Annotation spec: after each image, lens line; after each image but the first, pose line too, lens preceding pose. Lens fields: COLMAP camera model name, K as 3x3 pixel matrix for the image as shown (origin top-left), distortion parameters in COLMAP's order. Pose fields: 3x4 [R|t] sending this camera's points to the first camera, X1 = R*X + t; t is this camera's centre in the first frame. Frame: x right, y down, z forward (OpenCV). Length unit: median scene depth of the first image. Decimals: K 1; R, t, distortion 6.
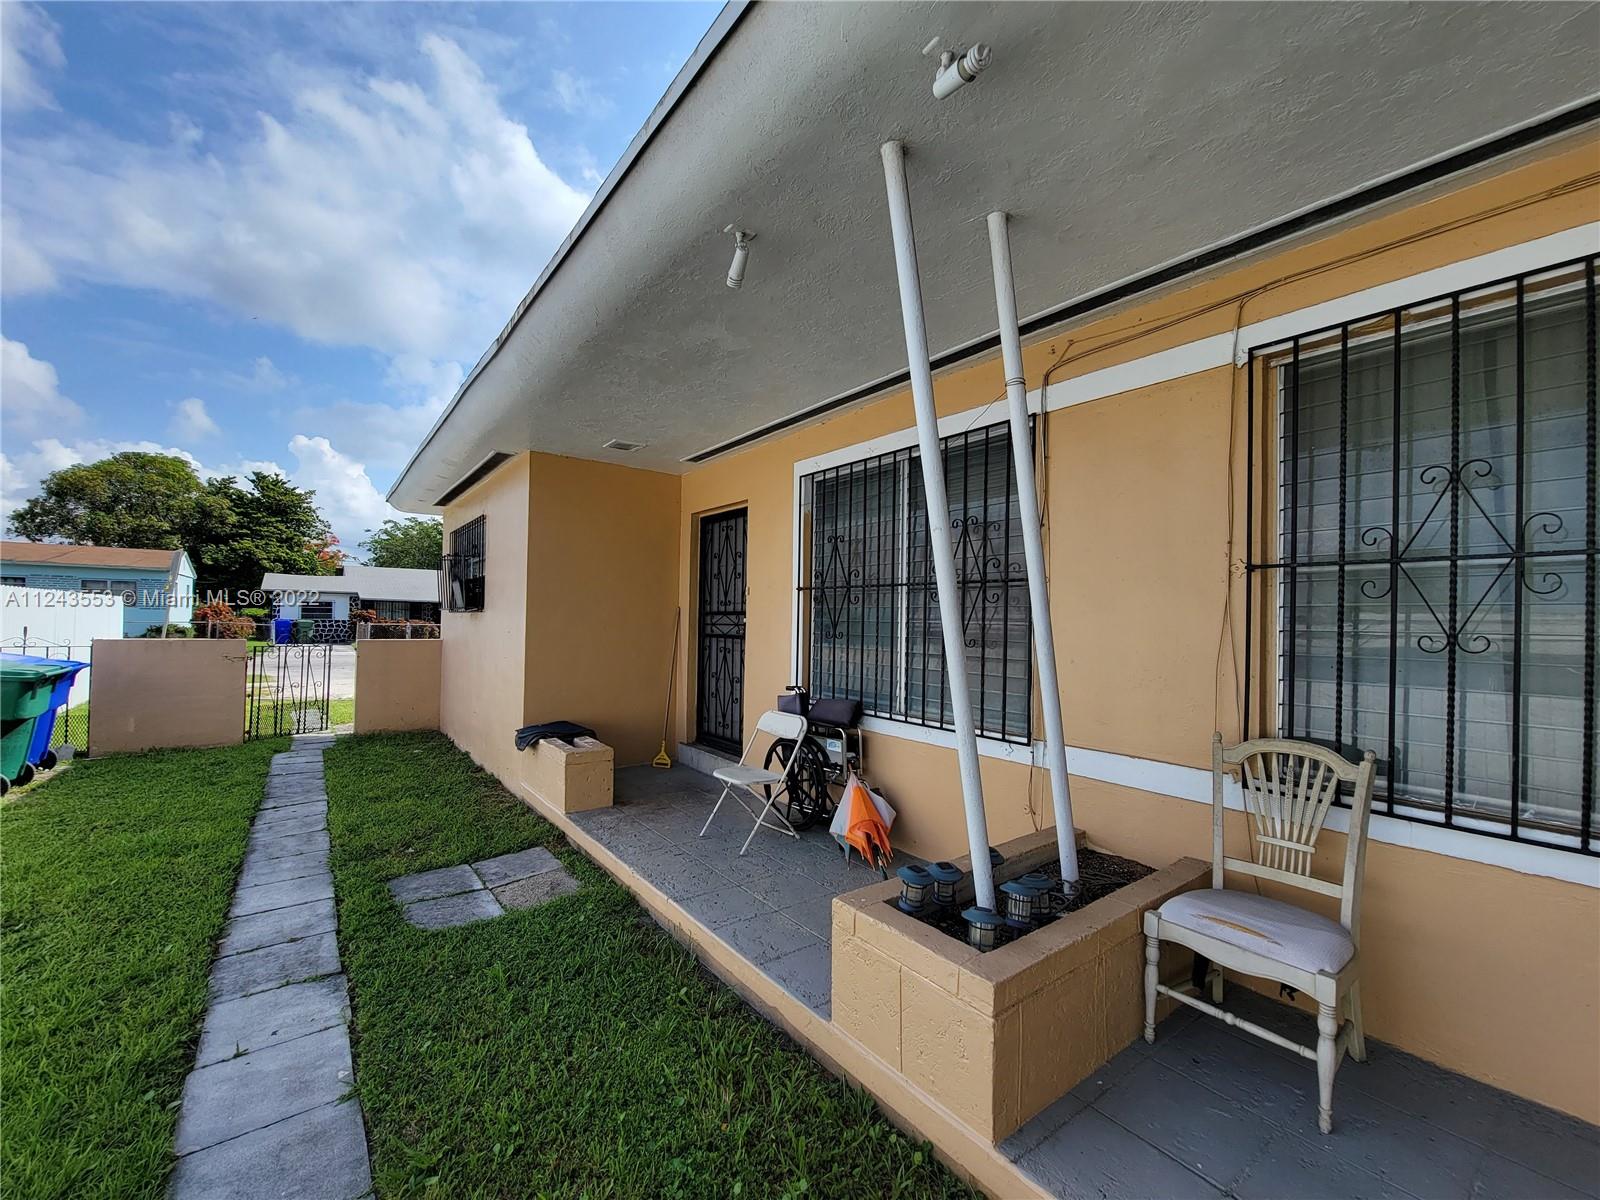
lens RADIAL K [[654.9, 0, 790.7], [0, 654.9, 613.5], [0, 0, 1]] dist [-0.001975, -0.000121]
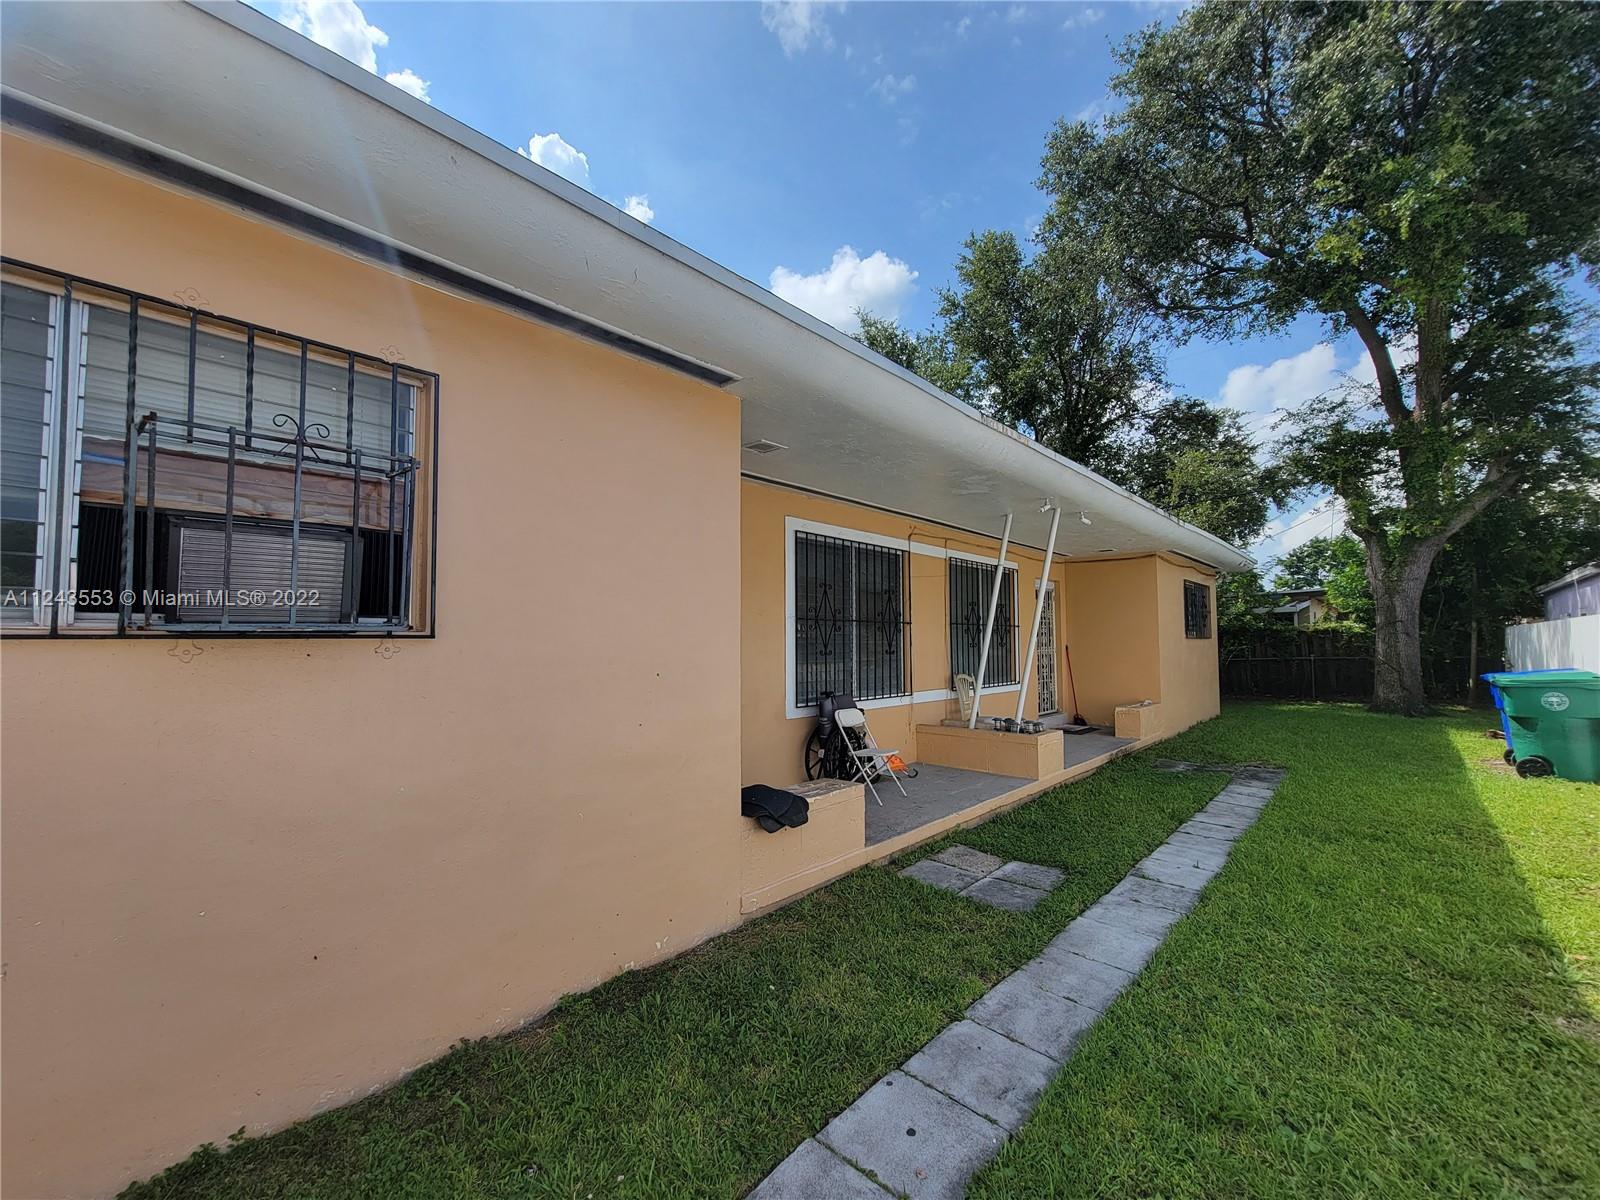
lens RADIAL K [[654.9, 0, 796.5], [0, 654.9, 608.4], [0, 0, 1]] dist [-0.001975, -0.000121]
pose [[-0.184035, 0.026312, 0.982567, -2.360595], [-0.017140, 0.999404, -0.029974, -0.035576], [-0.982770, -0.022358, -0.183475, 2.343235]]
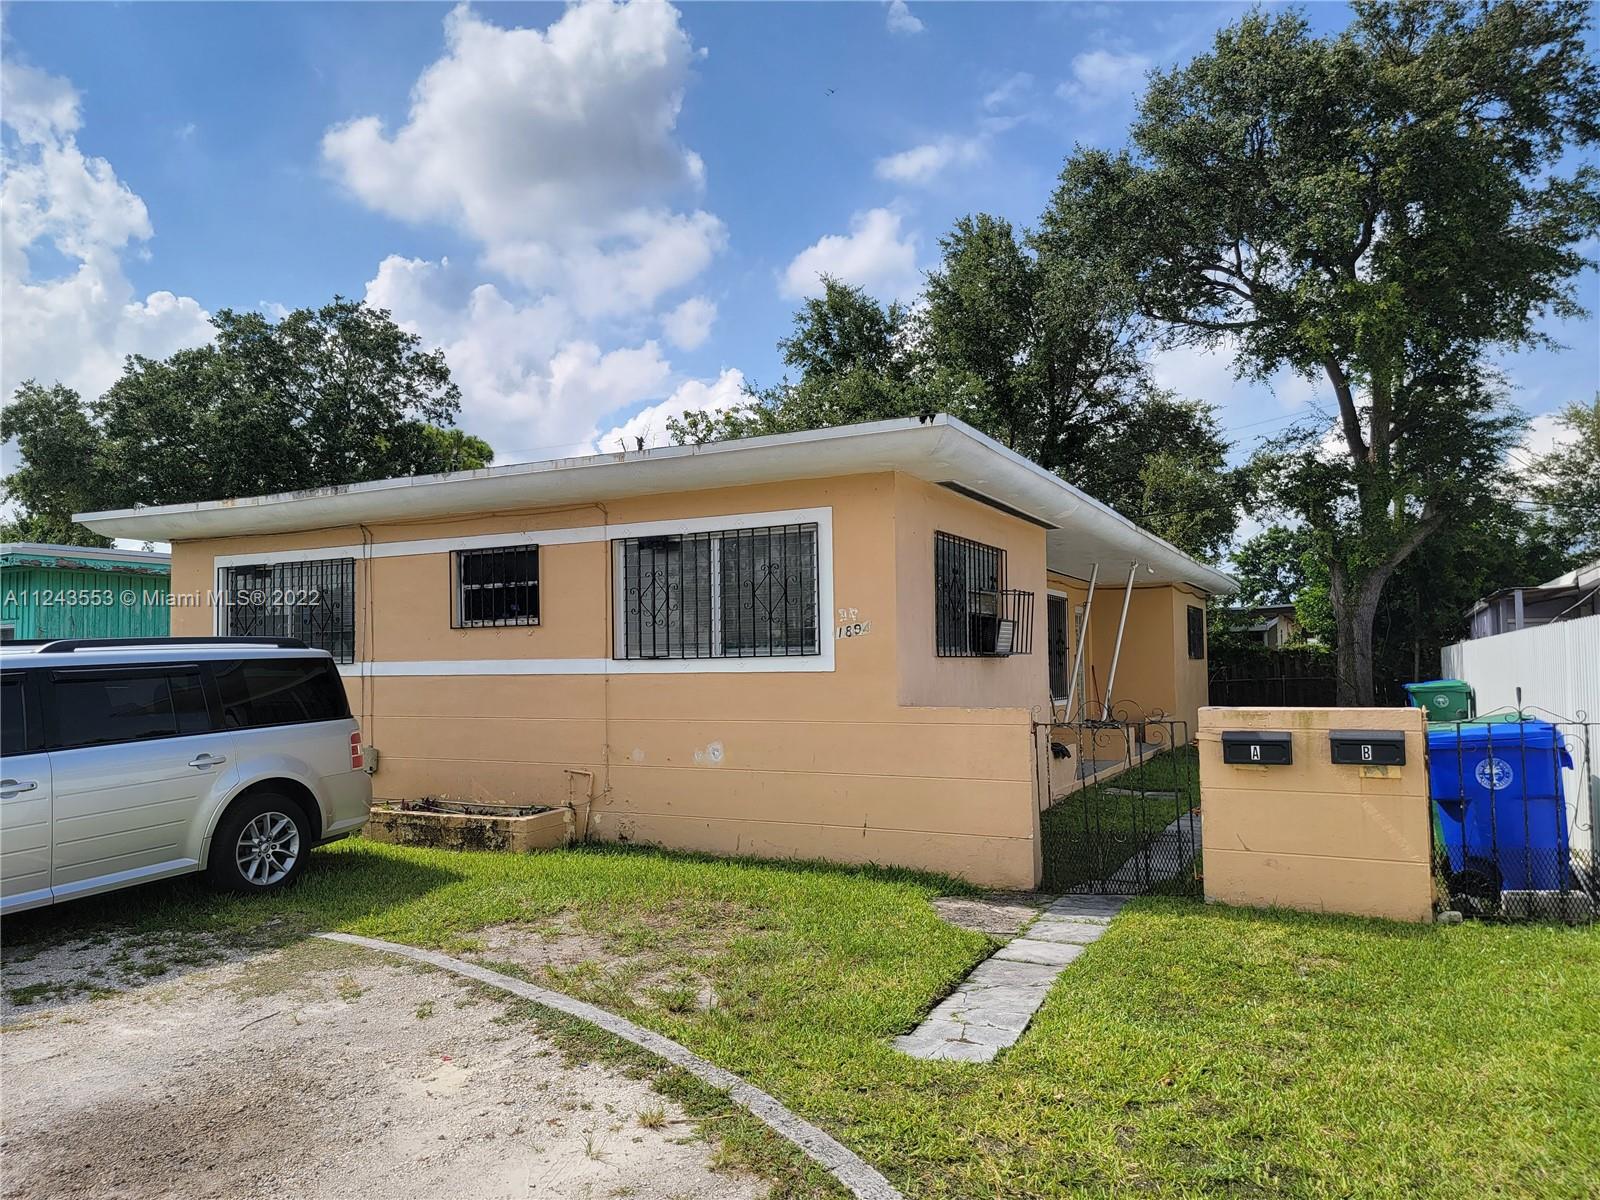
lens RADIAL K [[1098.5, 0, 783.0], [0, 1098.5, 612.6], [0, 0, 1]] dist [0.045752, -0.040600]
pose [[-0.428262, 0.023776, 0.903342, -4.609582], [-0.015316, 0.999319, -0.033563, -0.034514], [-0.903525, -0.028209, -0.427606, 5.178778]]
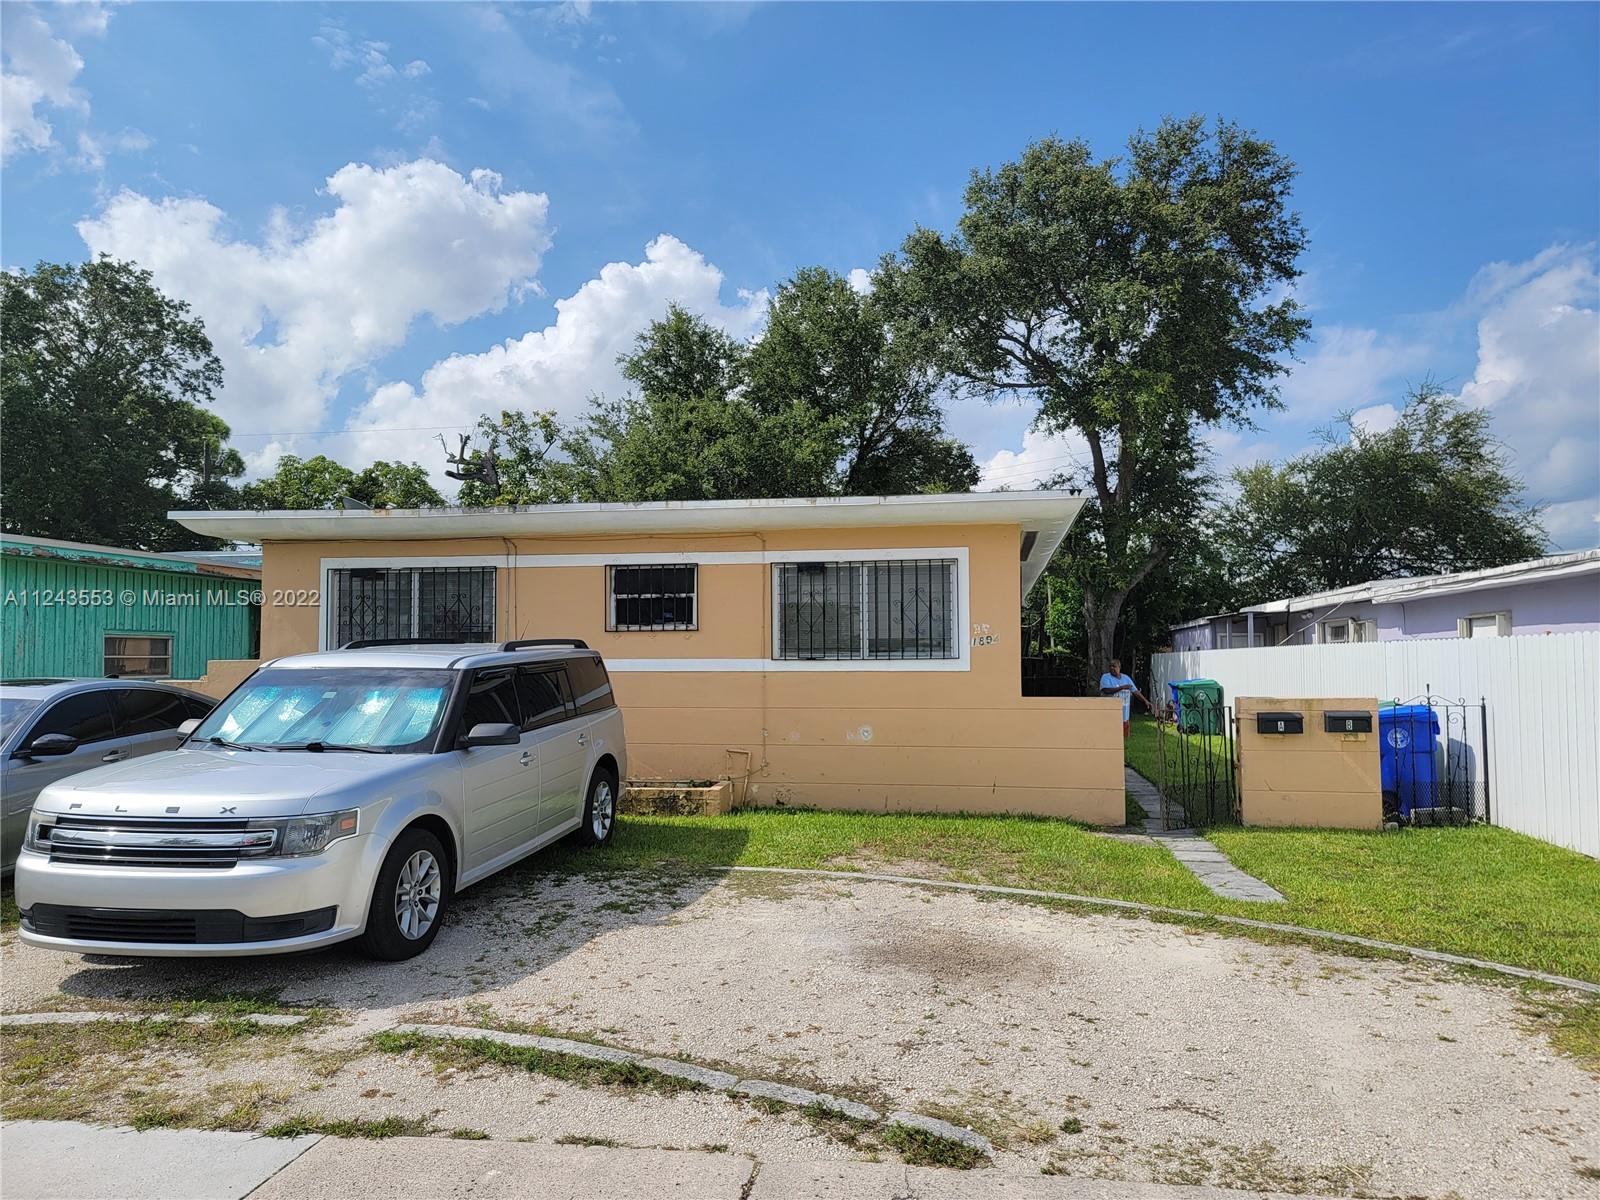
lens RADIAL K [[1098.5, 0, 803.2], [0, 1098.5, 608.3], [0, 0, 1]] dist [0.045752, -0.040600]
pose [[-0.691924, 0.011062, 0.721886, -4.433956], [-0.028258, 0.998701, -0.042390, -0.017052], [-0.721417, -0.049730, -0.690713, 7.124224]]
